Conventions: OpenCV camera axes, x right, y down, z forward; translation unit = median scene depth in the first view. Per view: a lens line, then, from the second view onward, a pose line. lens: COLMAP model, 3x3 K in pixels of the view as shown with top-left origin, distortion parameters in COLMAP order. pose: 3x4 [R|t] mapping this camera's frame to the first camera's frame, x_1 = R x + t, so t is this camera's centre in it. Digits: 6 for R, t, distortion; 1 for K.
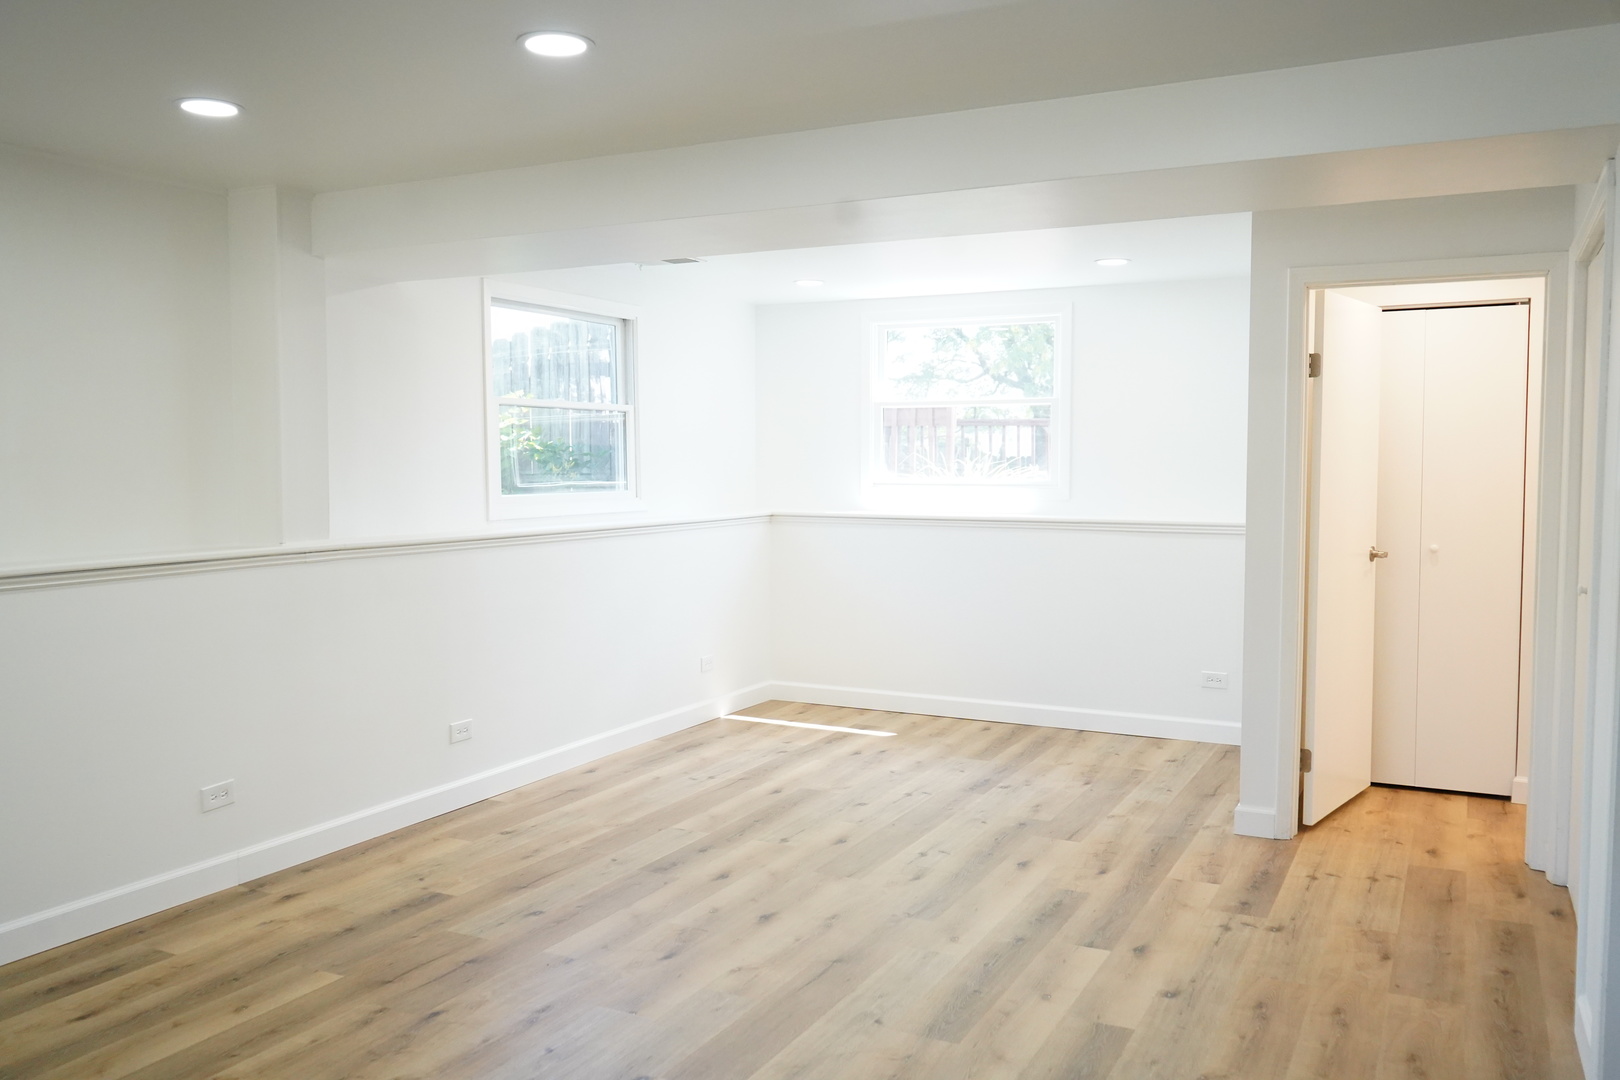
lens RADIAL K [[1289.8, 0, 810.0], [0, 1289.8, 540.0], [0, 0, 1]] dist [-0.019243, 0.005325]
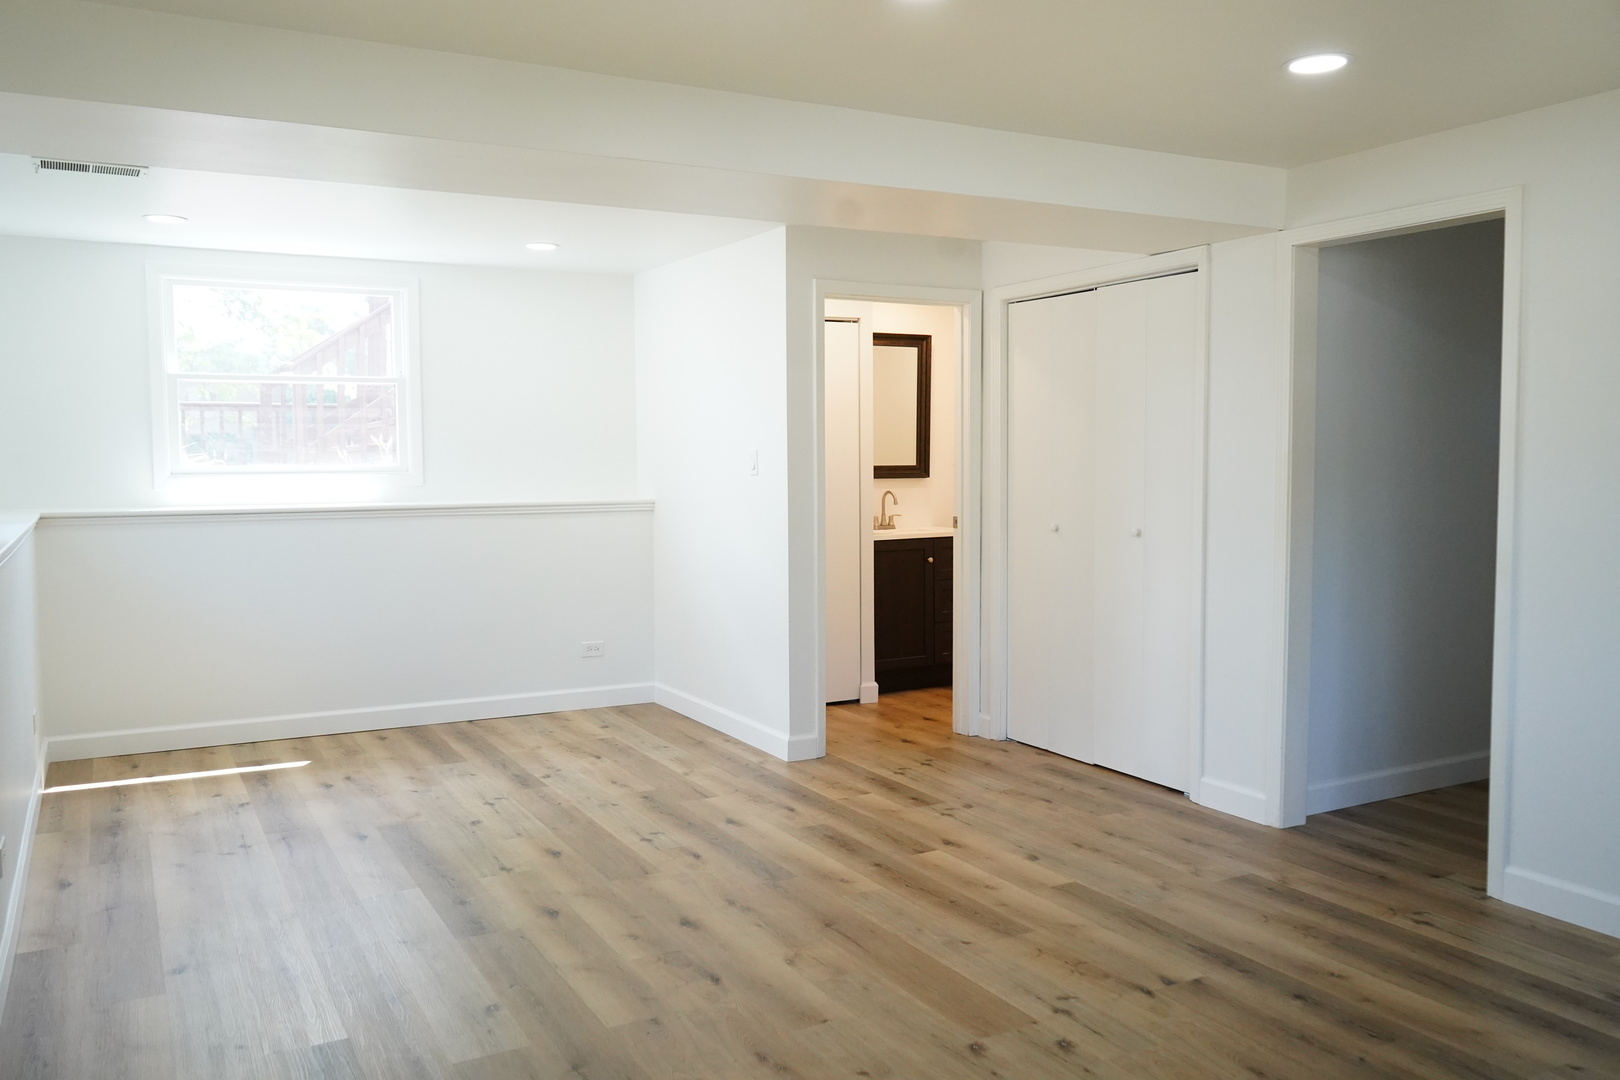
lens RADIAL K [[1289.8, 0, 810.0], [0, 1289.8, 540.0], [0, 0, 1]] dist [-0.019243, 0.005325]
pose [[0.563136, -0.060252, 0.824165, -0.734349], [0.057964, 0.997762, 0.033337, -0.010796], [-0.824329, 0.028999, 0.565368, 0.387269]]
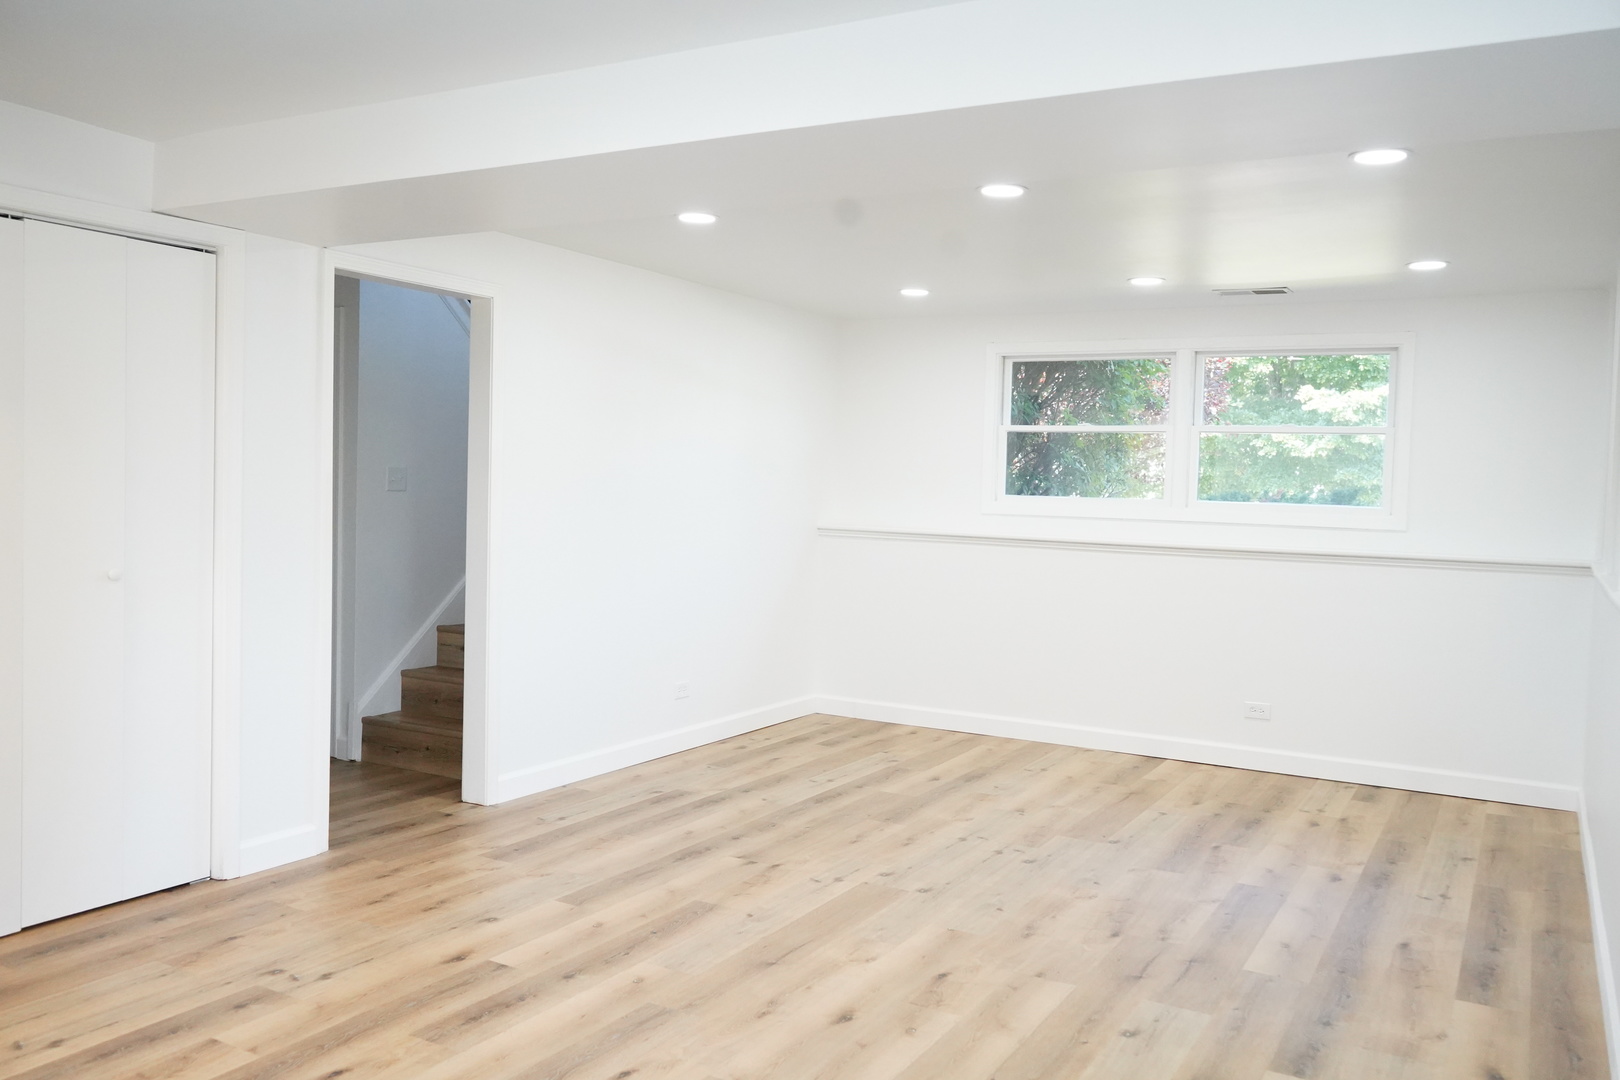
lens RADIAL K [[1289.8, 0, 810.0], [0, 1289.8, 540.0], [0, 0, 1]] dist [-0.019243, 0.005325]
pose [[-0.998664, -0.032535, 0.040141, -0.034831], [-0.028068, 0.993840, 0.107213, -0.099116], [-0.043382, 0.105943, -0.993425, 1.779201]]
